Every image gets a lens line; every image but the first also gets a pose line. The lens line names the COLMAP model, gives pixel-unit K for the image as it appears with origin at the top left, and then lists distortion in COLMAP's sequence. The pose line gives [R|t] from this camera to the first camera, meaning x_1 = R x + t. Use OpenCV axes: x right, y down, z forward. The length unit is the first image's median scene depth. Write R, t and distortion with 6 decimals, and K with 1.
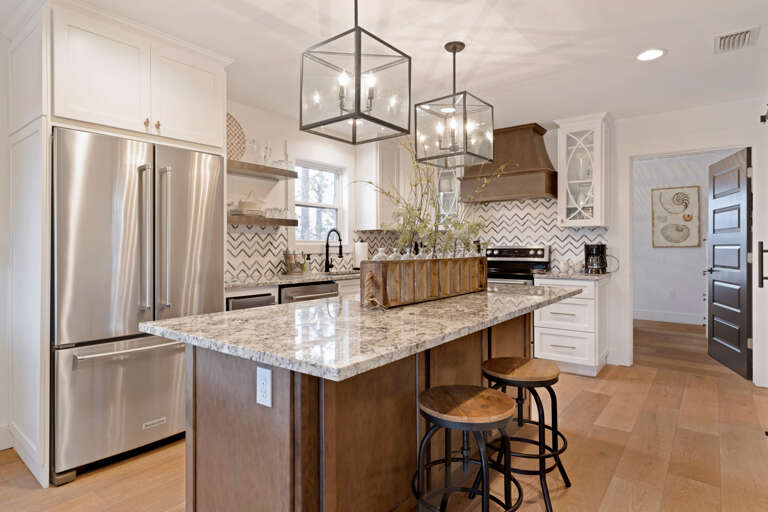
lens RADIAL K [[427.0, 0, 381.1], [0, 427.0, 251.4], [0, 0, 1]] dist [0.002138, 0.000241]
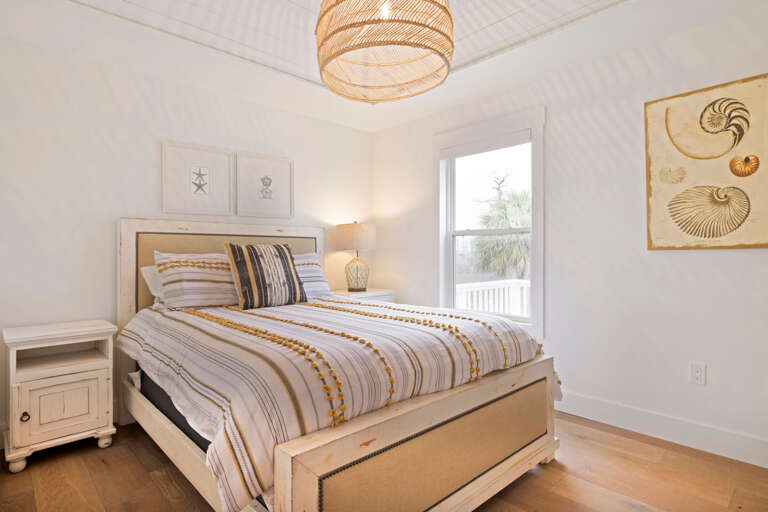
lens RADIAL K [[413.3, 0, 383.9], [0, 413.3, 253.2], [0, 0, 1]] dist [0.005515, 0.000983]
pose [[0.987424, -0.003742, -0.158050, 0.463940], [0.001626, 0.999907, -0.013515, -0.001365], [0.158086, 0.013088, 0.987339, 0.596652]]
